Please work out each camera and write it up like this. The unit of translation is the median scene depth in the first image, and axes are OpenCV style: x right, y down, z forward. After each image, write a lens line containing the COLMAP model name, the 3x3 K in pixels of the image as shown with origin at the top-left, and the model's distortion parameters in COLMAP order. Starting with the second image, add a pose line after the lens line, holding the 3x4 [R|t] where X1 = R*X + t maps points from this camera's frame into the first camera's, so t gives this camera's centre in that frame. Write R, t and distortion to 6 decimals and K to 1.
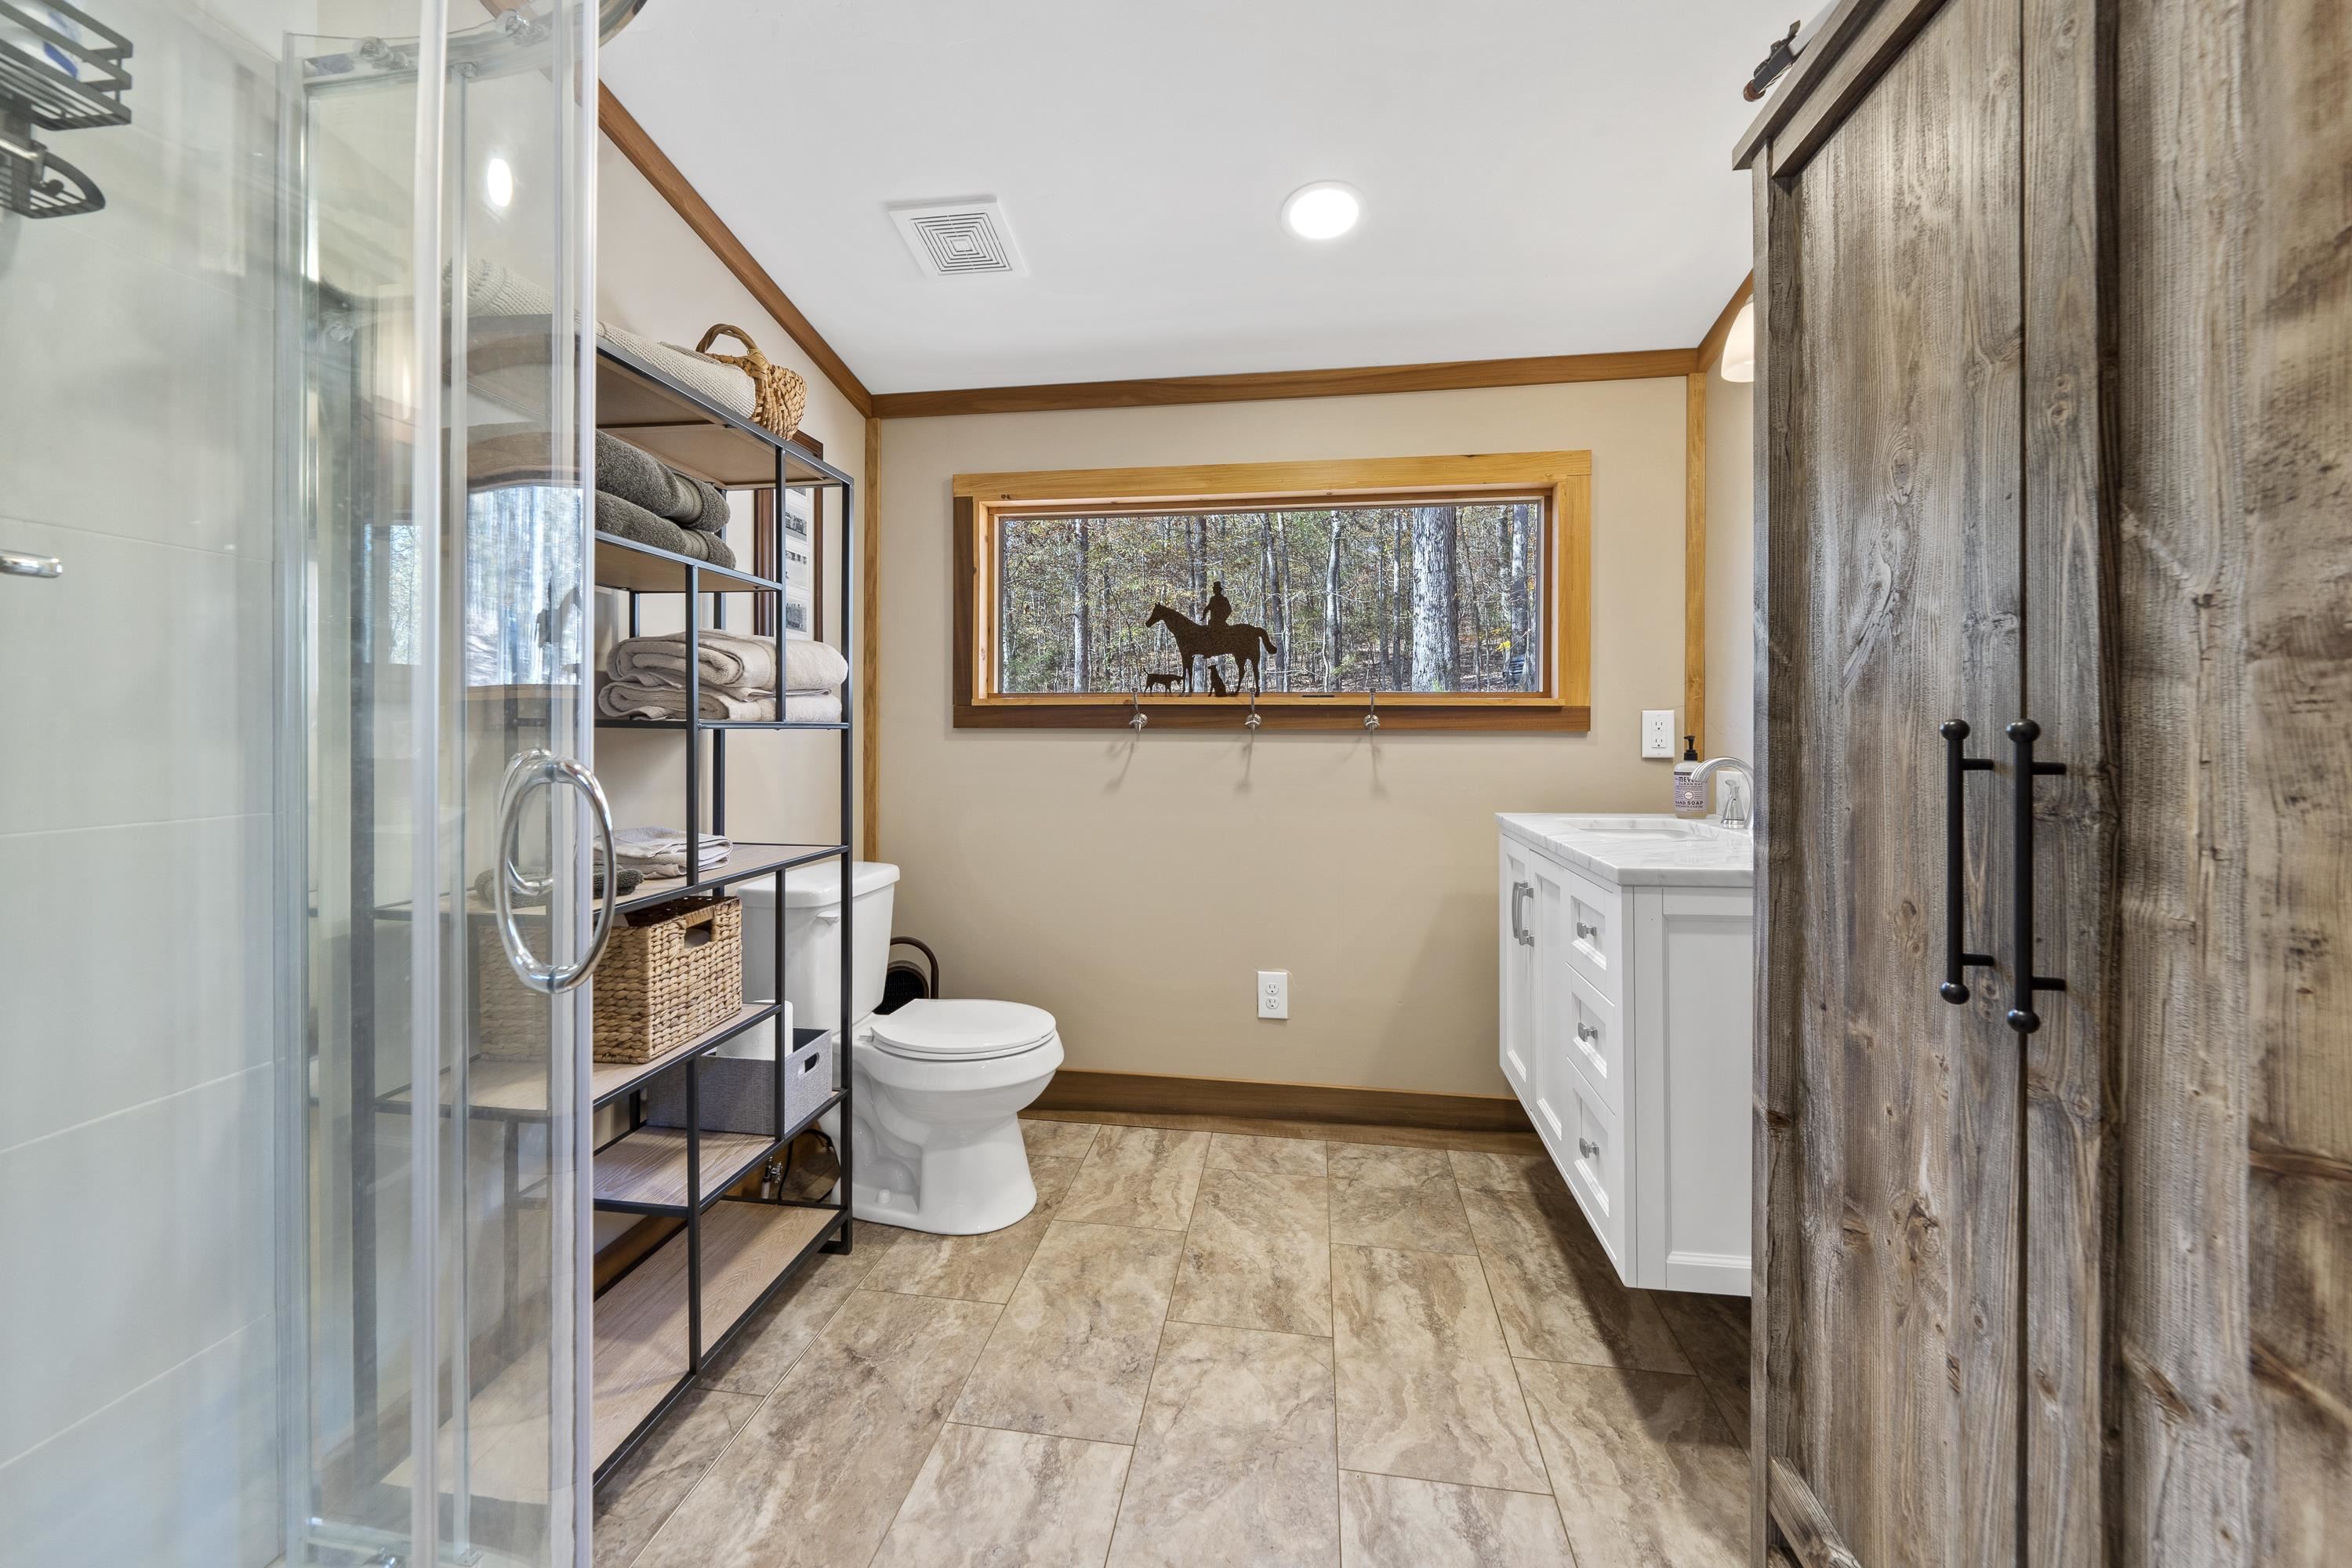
lens RADIAL K [[911.9, 0, 1172.3], [0, 911.9, 756.8], [0, 0, 1]] dist [-0.001008, -0.000241]
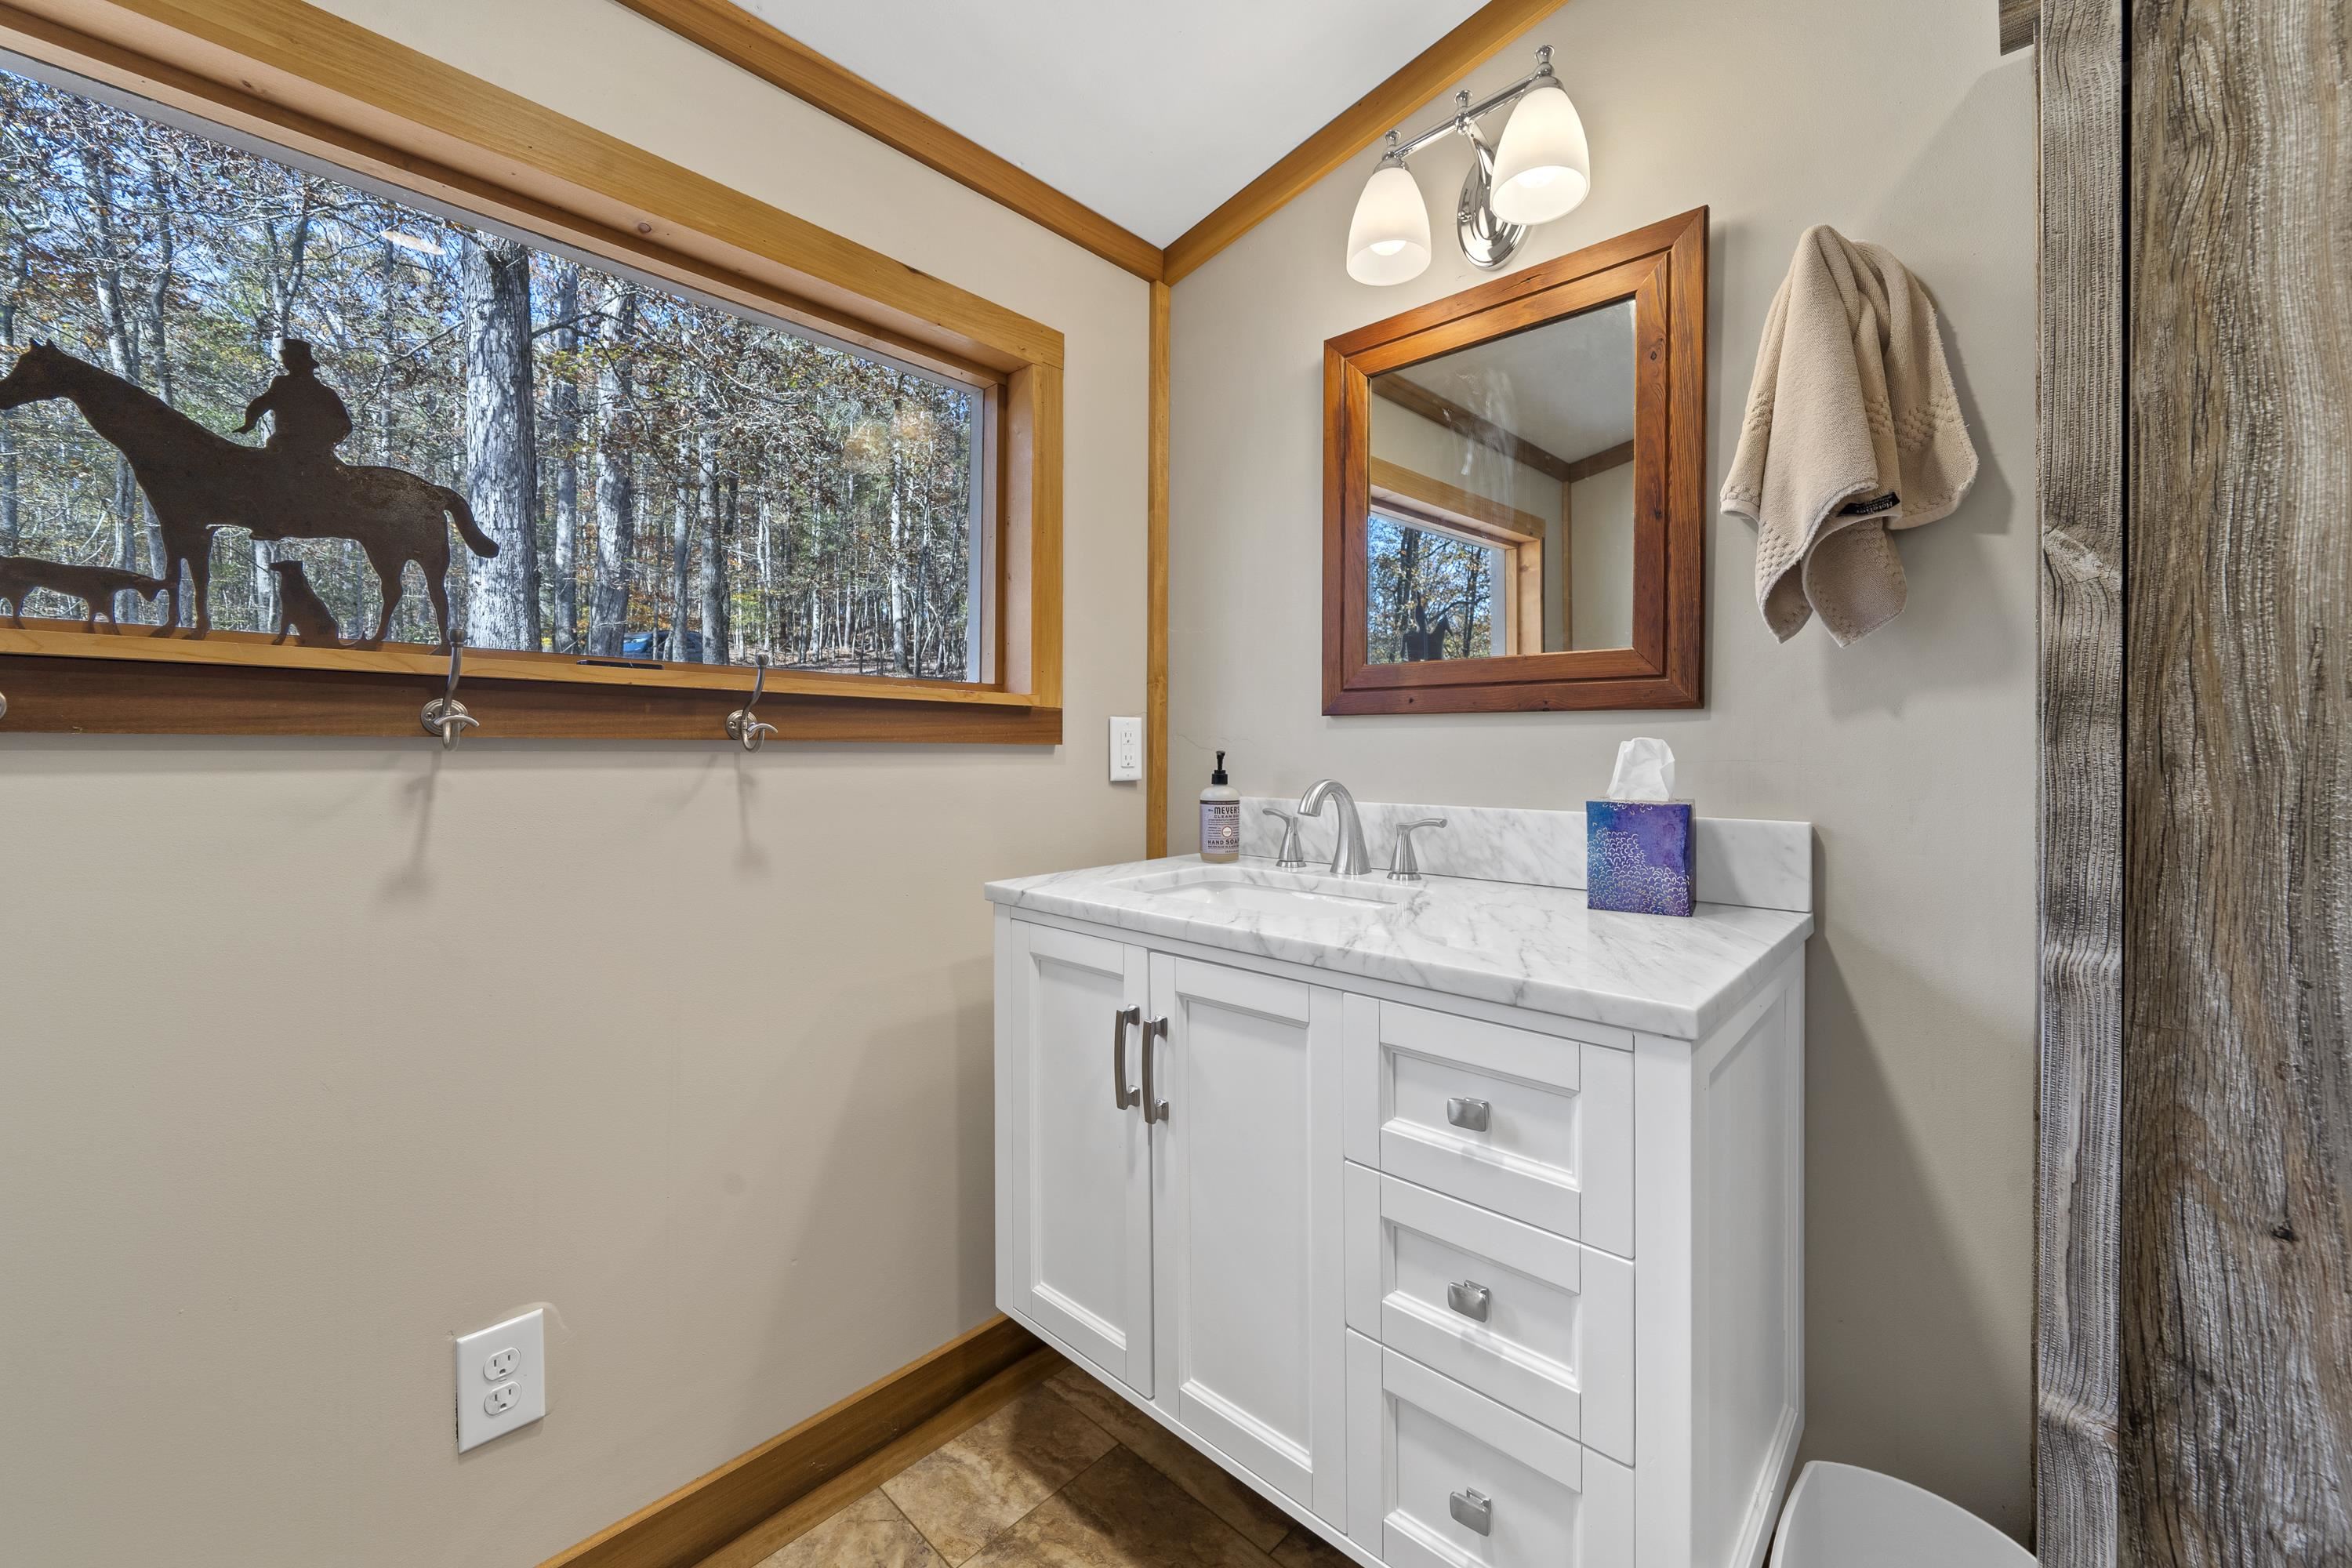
lens RADIAL K [[911.9, 0, 1172.3], [0, 911.9, 756.8], [0, 0, 1]] dist [-0.001008, -0.000241]
pose [[0.568551, -0.007640, 0.822612, -0.057206], [0.020980, 0.999766, -0.005215, -0.013529], [-0.822380, 0.020223, 0.568578, 0.525459]]
